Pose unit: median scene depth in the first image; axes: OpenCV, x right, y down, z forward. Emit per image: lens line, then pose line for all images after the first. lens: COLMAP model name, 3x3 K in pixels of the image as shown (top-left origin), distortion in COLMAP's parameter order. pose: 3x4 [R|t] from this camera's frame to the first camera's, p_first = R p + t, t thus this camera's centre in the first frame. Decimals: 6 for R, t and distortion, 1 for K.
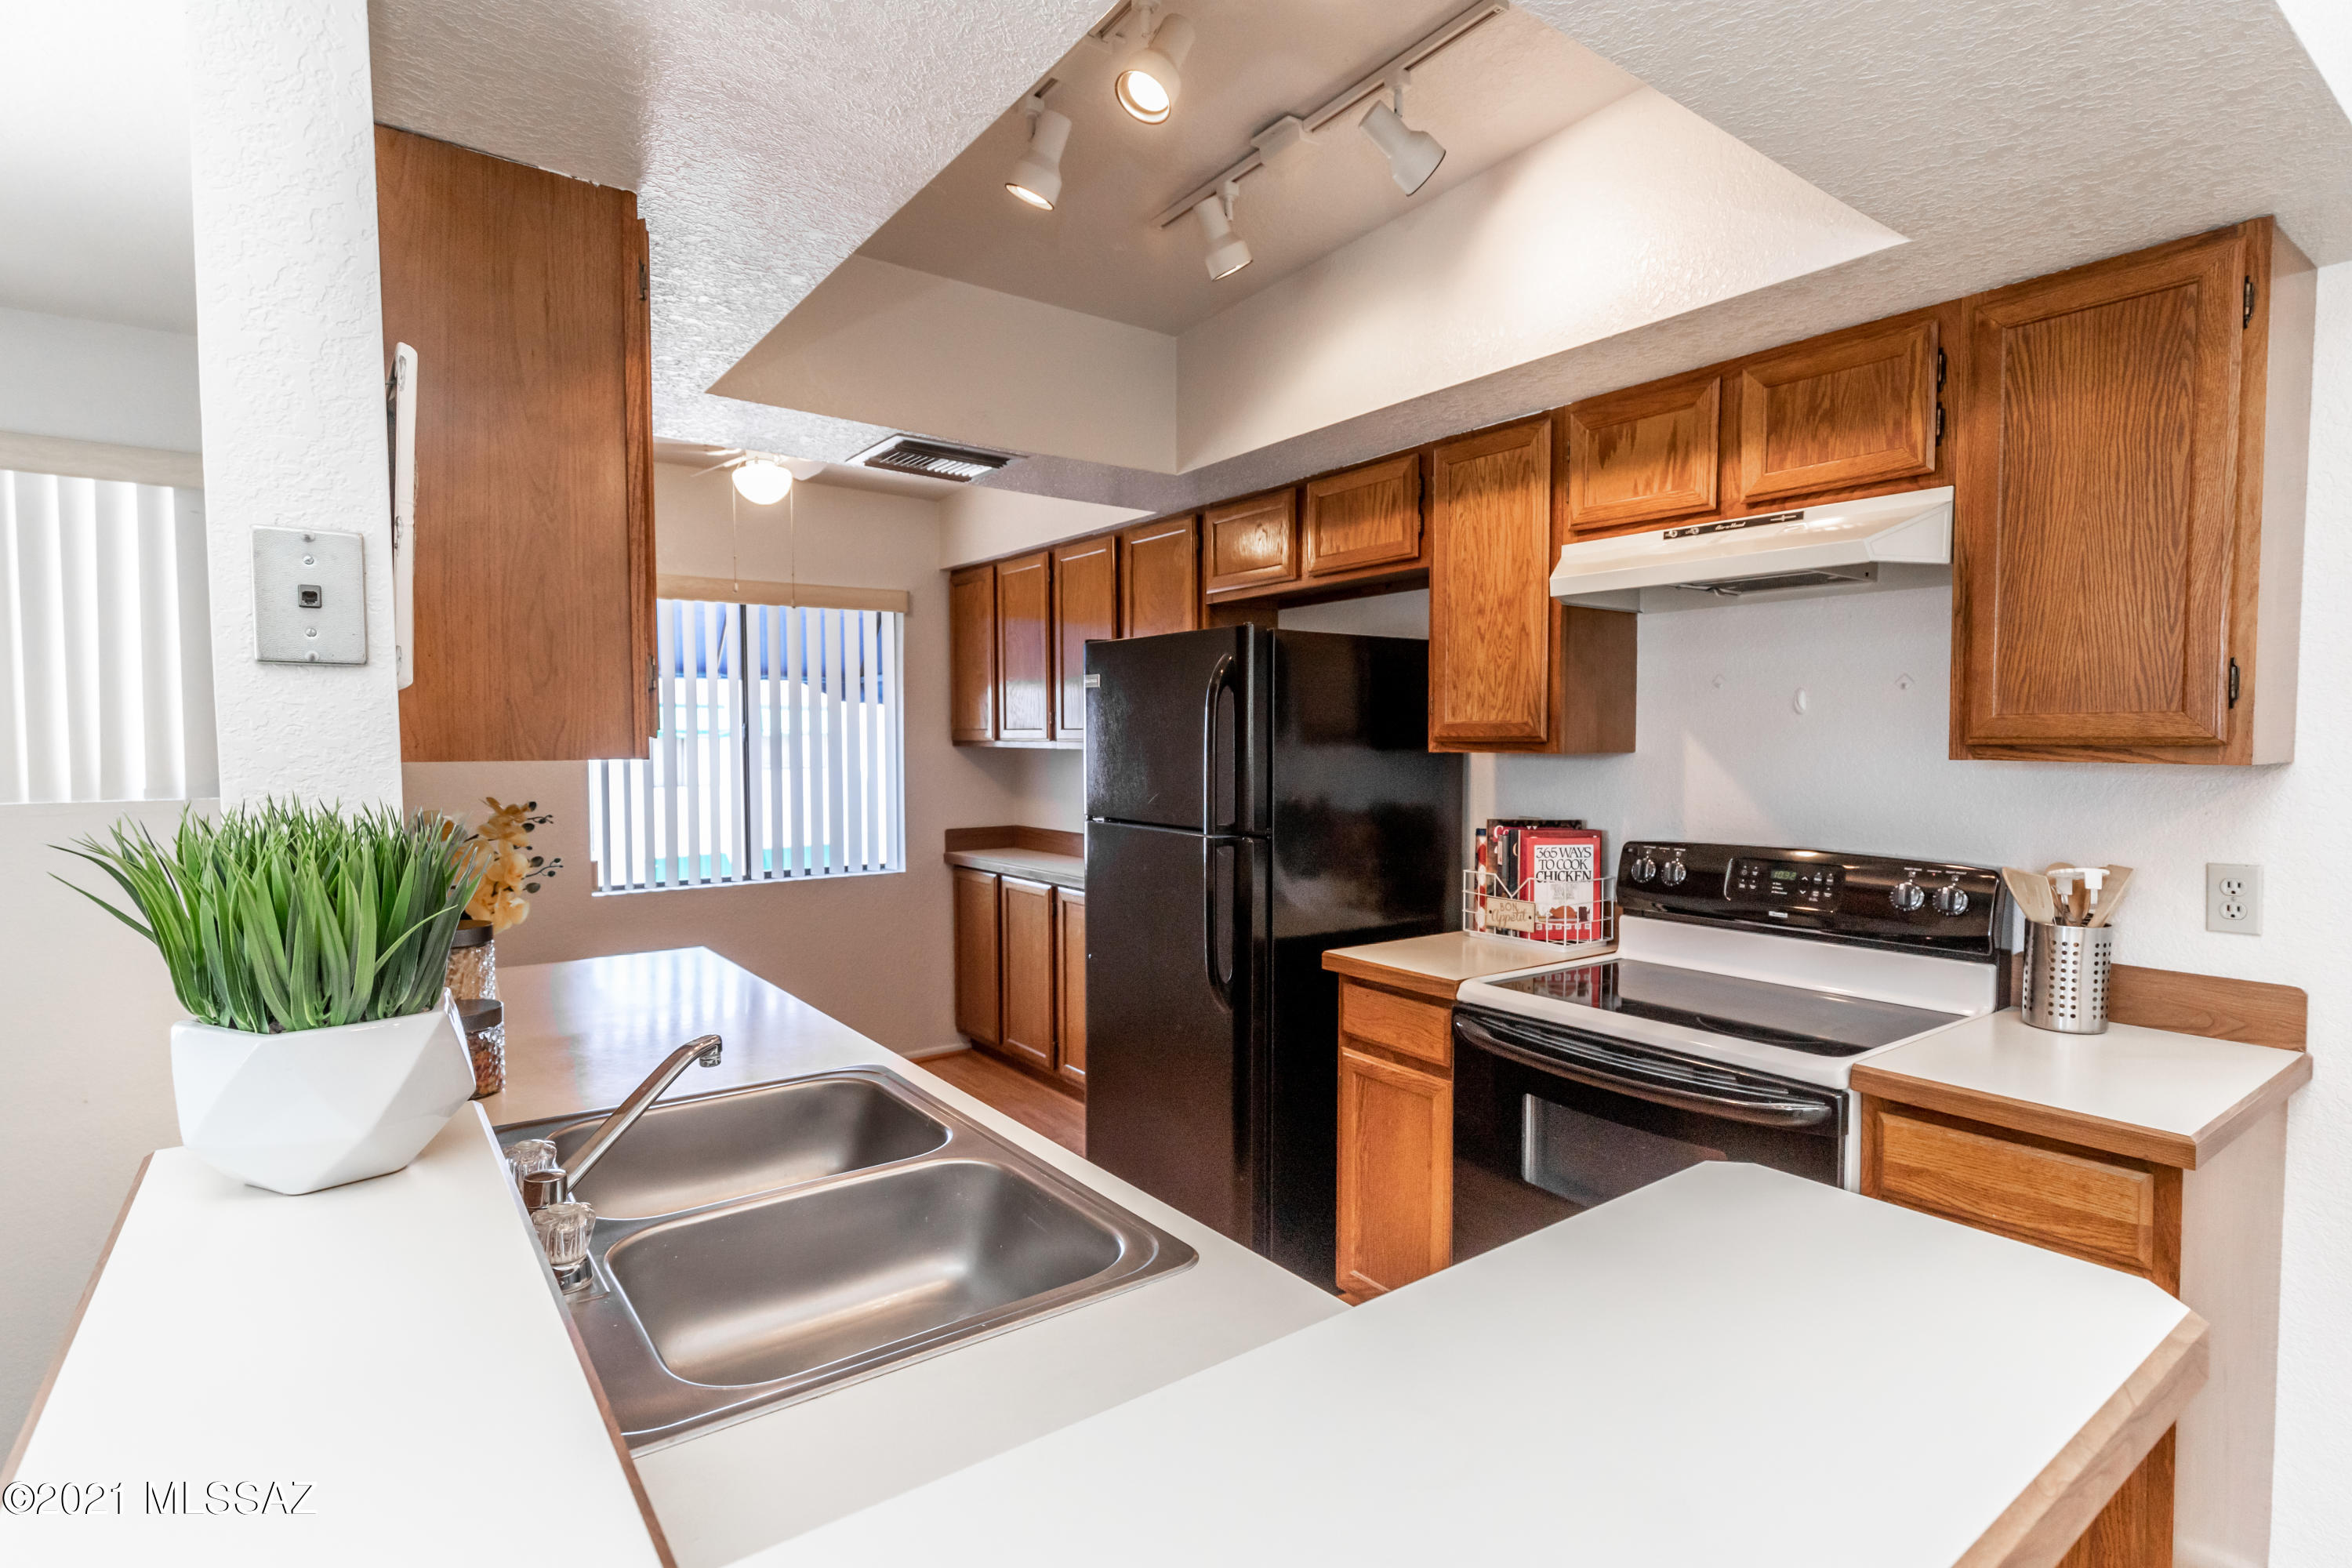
lens RADIAL K [[1149.8, 0, 1186.2], [0, 1149.8, 787.8], [0, 0, 1]] dist [0.004015, 0.000295]
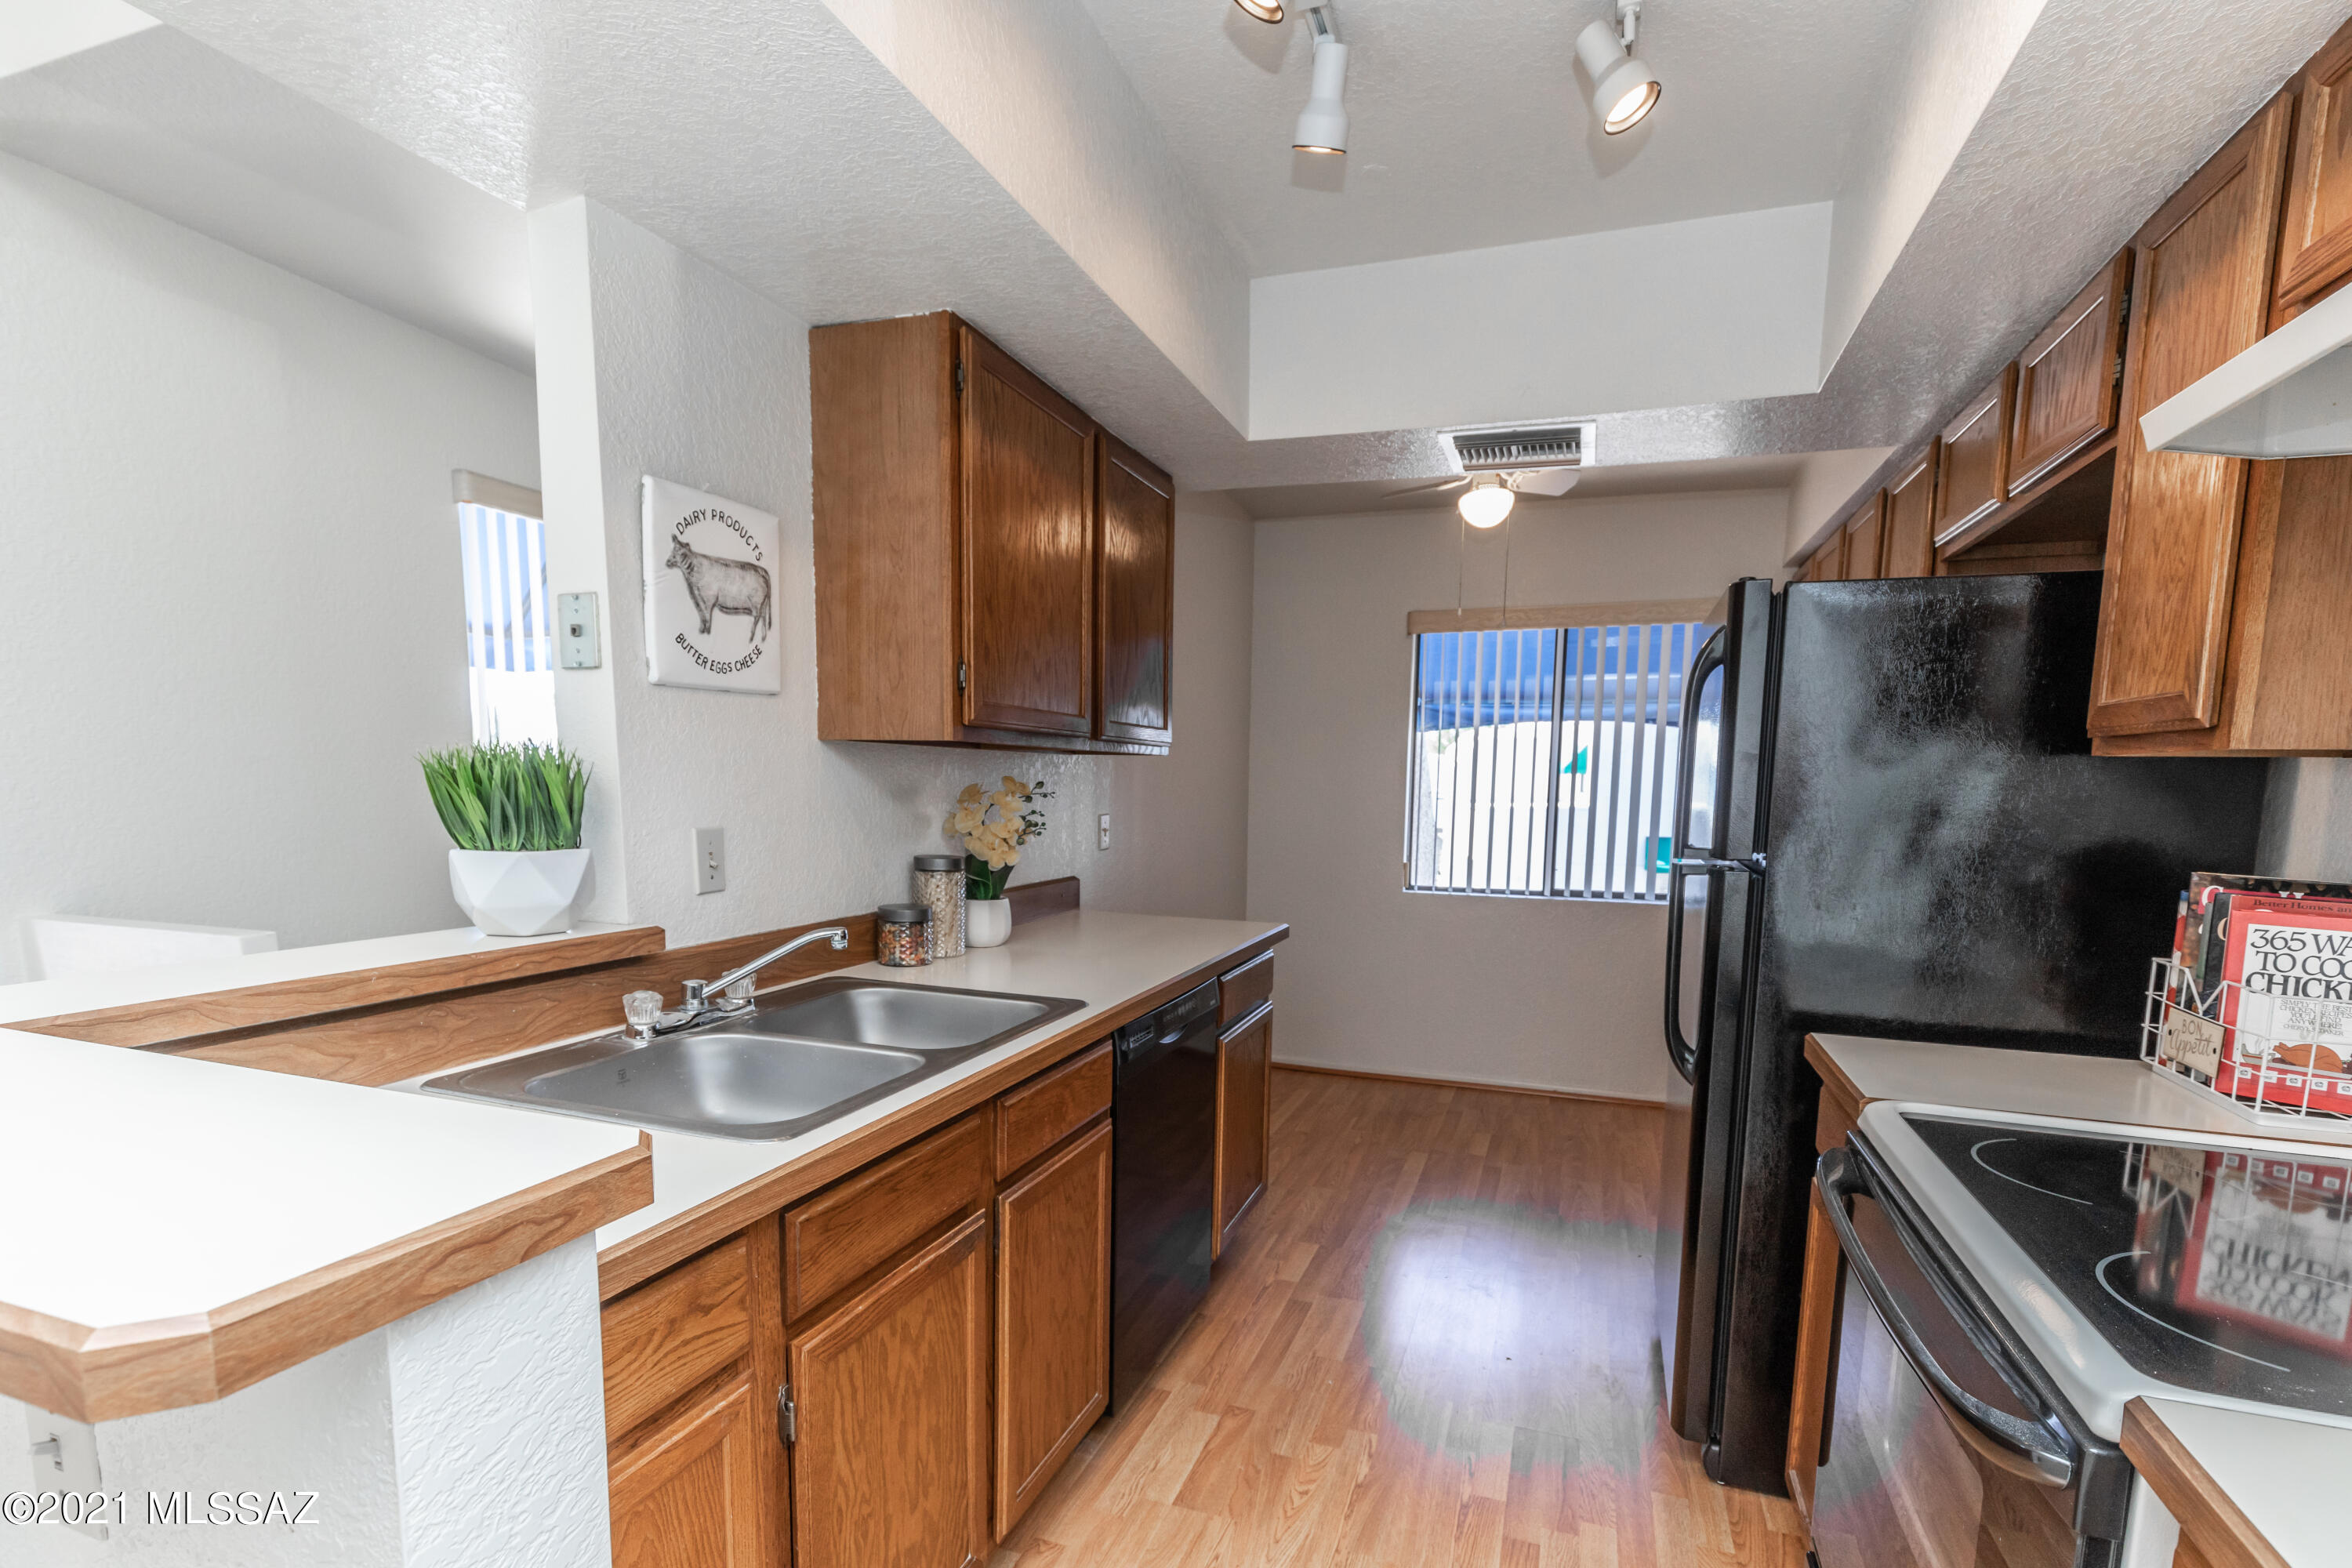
lens RADIAL K [[1111.5, 0, 1180.8], [0, 1111.5, 908.6], [0, 0, 1]] dist [0.000173, -0.000386]
pose [[0.553897, 0.107860, -0.825569, 0.481350], [-0.053315, 0.994133, 0.094112, 0.021617], [0.830876, -0.008113, 0.556398, 0.301502]]
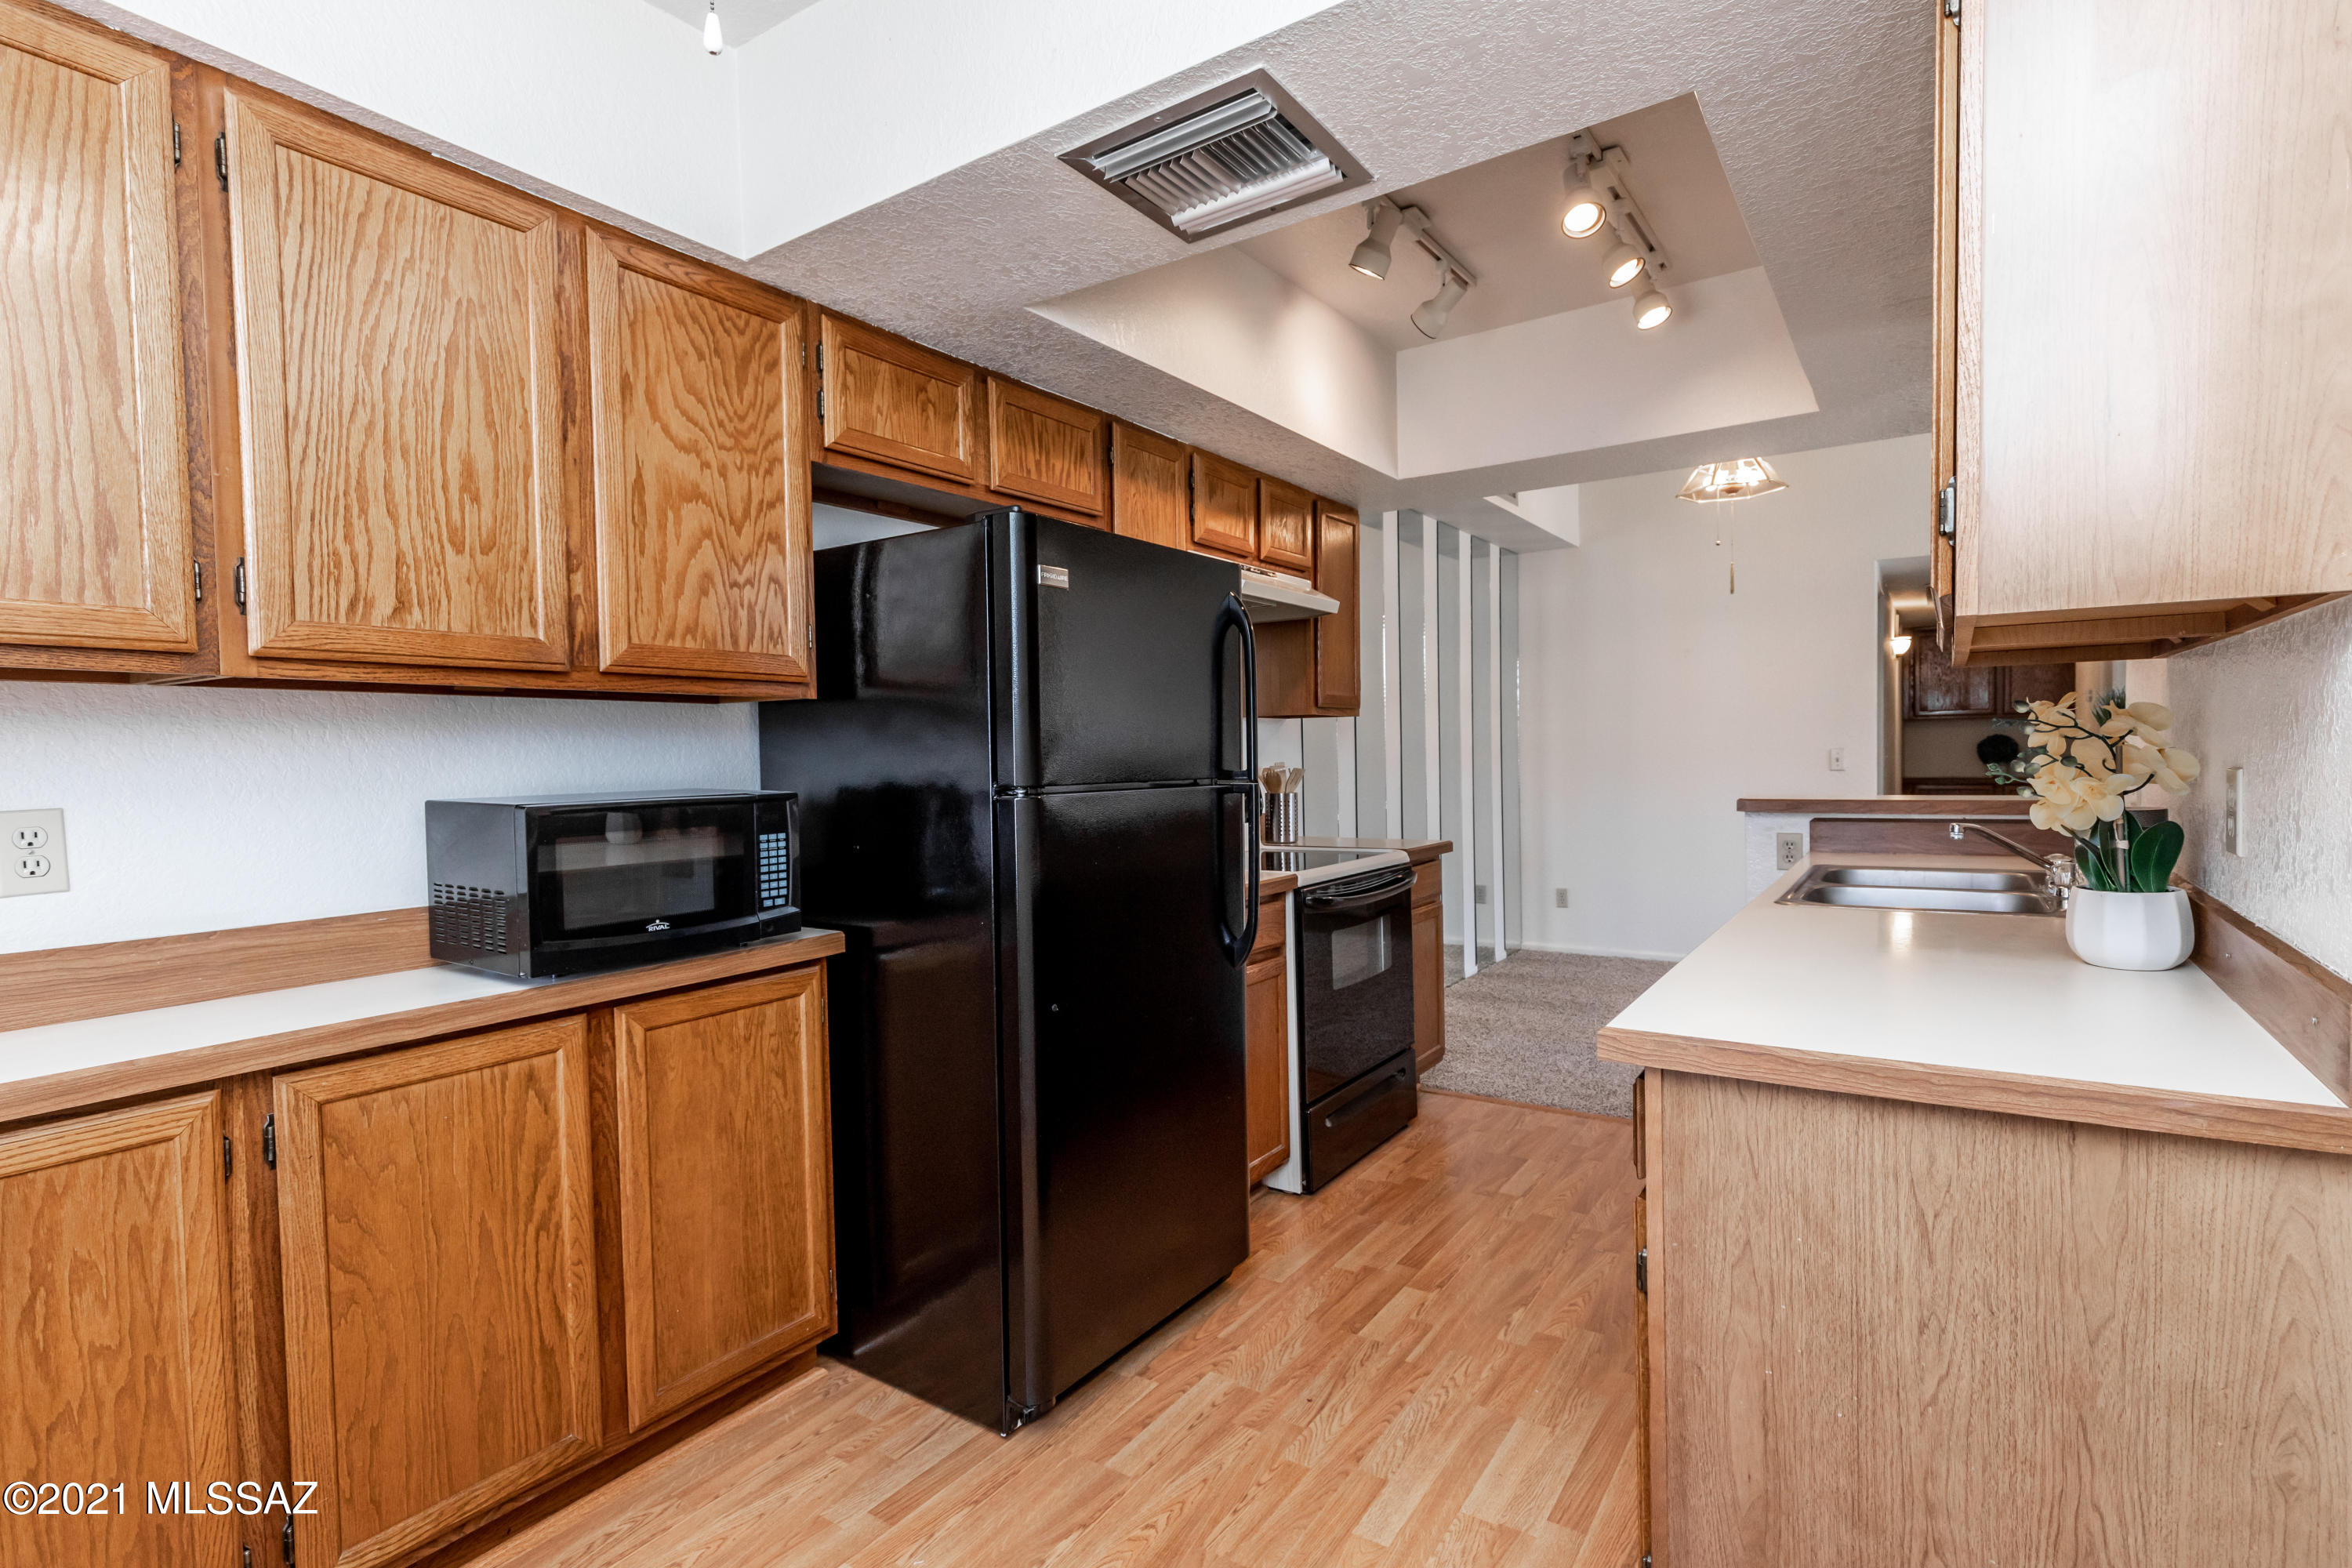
lens RADIAL K [[1149.8, 0, 1186.2], [0, 1149.8, 787.8], [0, 0, 1]] dist [0.004015, 0.000295]
pose [[-0.351304, -0.016223, 0.936121, -0.874718], [0.066377, 0.996902, 0.042186, 0.003072], [-0.933906, 0.076957, -0.349139, 1.438845]]
